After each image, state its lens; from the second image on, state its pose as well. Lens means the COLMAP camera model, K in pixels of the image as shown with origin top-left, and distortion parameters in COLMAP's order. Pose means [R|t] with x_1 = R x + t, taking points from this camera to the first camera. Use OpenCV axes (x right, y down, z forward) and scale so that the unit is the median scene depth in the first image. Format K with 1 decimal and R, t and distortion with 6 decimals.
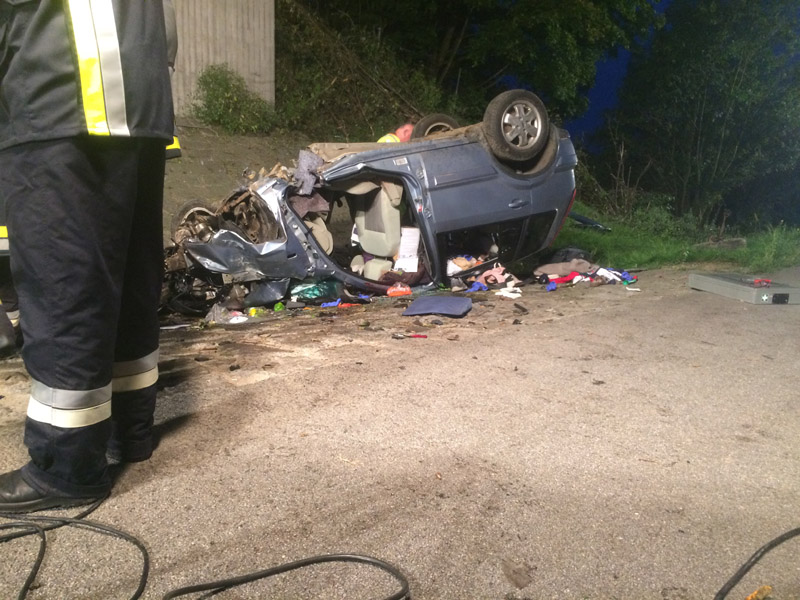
lens RADIAL K [[684.3, 0, 399.2], [0, 684.3, 297.3], [0, 0, 1]] dist [0.070339, -0.091749]
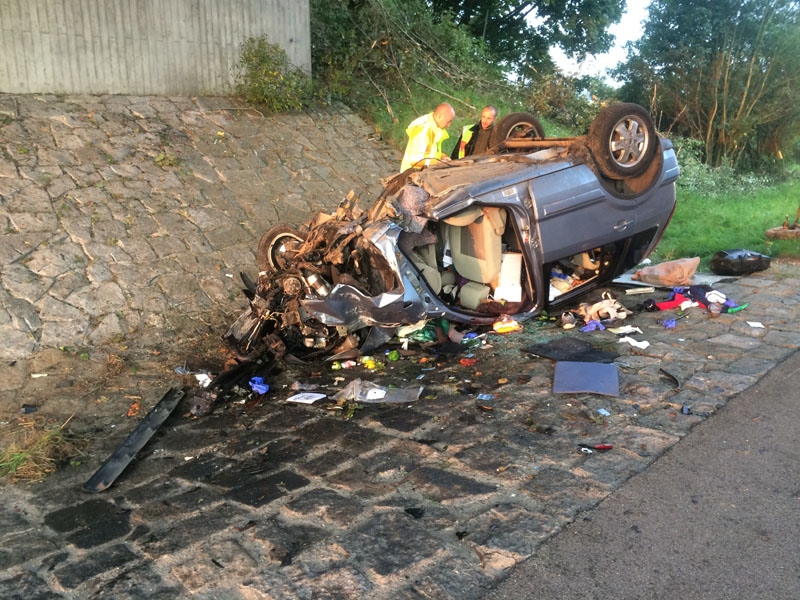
lens RADIAL K [[684.3, 0, 403.4], [0, 684.3, 295.5], [0, 0, 1]] dist [0.070339, -0.091749]
pose [[0.999582, -0.023844, 0.016333, -0.154667], [0.021826, 0.993221, 0.114176, -0.159145], [-0.018944, -0.113772, 0.993326, 0.042595]]
